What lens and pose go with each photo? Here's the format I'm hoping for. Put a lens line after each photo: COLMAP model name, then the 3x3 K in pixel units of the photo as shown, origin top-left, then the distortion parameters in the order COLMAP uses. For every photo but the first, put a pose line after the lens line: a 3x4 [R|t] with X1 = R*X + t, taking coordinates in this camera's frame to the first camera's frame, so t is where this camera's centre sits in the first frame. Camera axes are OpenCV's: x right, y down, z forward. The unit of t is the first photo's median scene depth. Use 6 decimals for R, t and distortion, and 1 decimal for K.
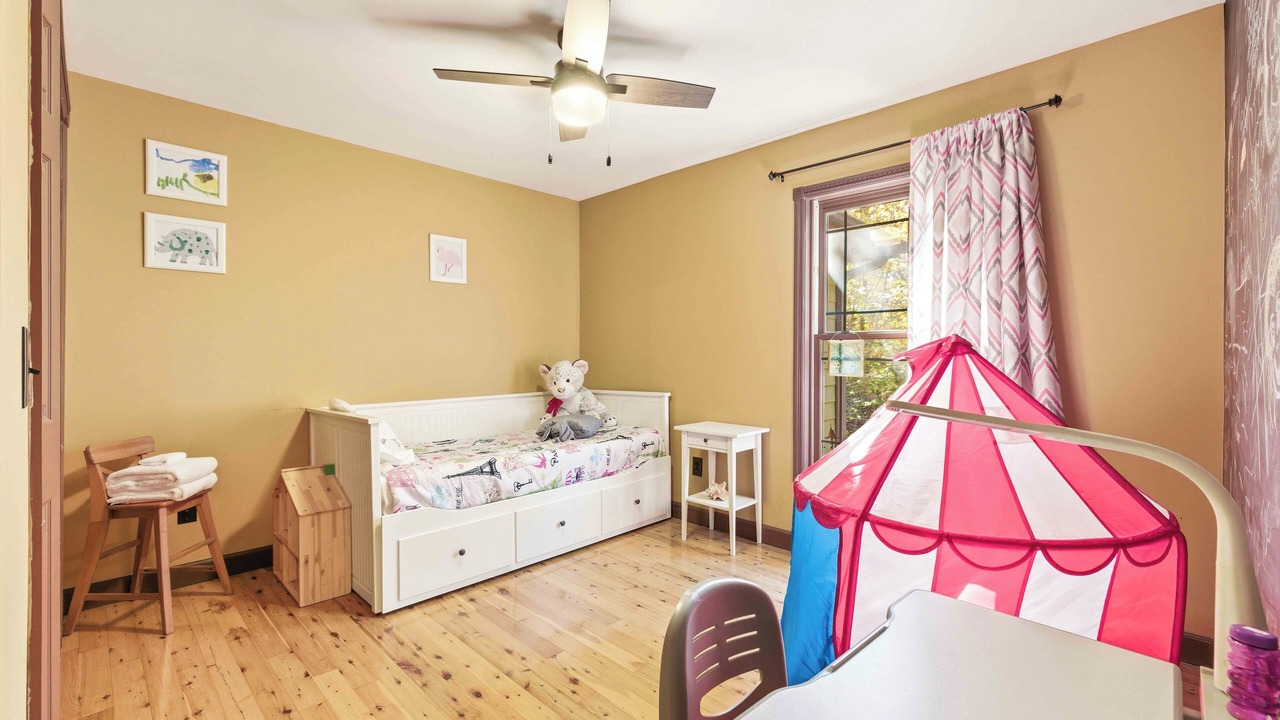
lens RADIAL K [[545.9, 0, 642.1], [0, 545.9, 353.3], [0, 0, 1]] dist [0.001533, 0.000237]
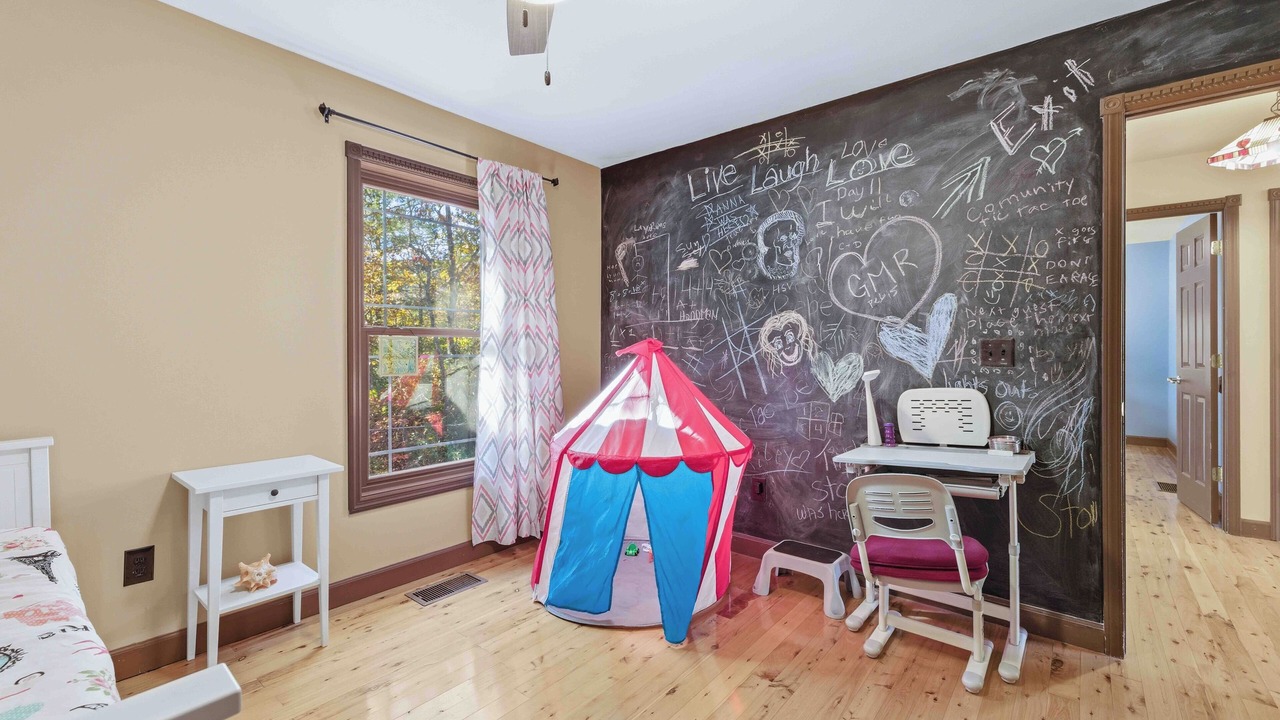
lens RADIAL K [[545.9, 0, 642.1], [0, 545.9, 353.3], [0, 0, 1]] dist [0.001533, 0.000237]
pose [[-0.085843, -0.005856, 0.996291, -0.568712], [0.000314, 0.999983, 0.005905, -0.002075], [-0.996309, 0.000819, -0.085840, 0.679394]]
